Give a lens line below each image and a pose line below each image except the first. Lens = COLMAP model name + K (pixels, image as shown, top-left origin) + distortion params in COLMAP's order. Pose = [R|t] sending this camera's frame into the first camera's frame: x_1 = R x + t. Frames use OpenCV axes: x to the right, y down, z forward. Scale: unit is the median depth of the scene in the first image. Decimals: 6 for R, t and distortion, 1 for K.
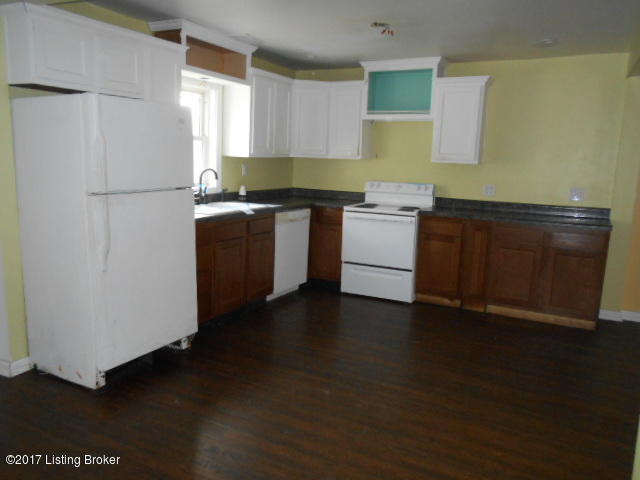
lens RADIAL K [[537.2, 0, 320.0], [0, 537.2, 240.0], [0, 0, 1]] dist [0.003202, 0.004136]
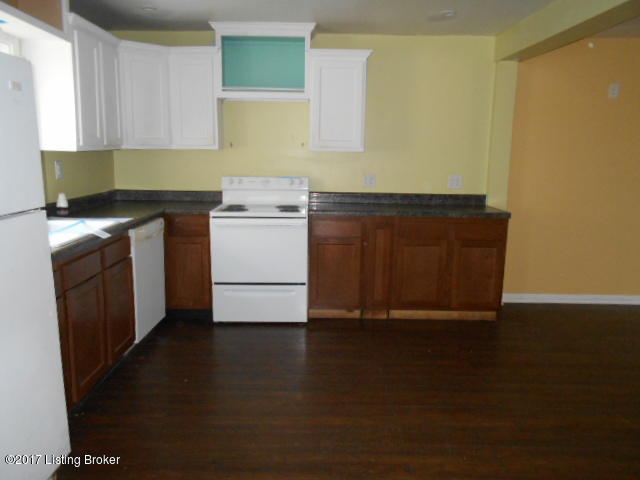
lens RADIAL K [[537.2, 0, 320.0], [0, 537.2, 240.0], [0, 0, 1]] dist [0.003202, 0.004136]
pose [[0.876307, -0.104326, 0.470321, -0.183041], [0.090890, 0.994541, 0.051261, -0.047769], [-0.473101, -0.002172, 0.881005, 0.252582]]
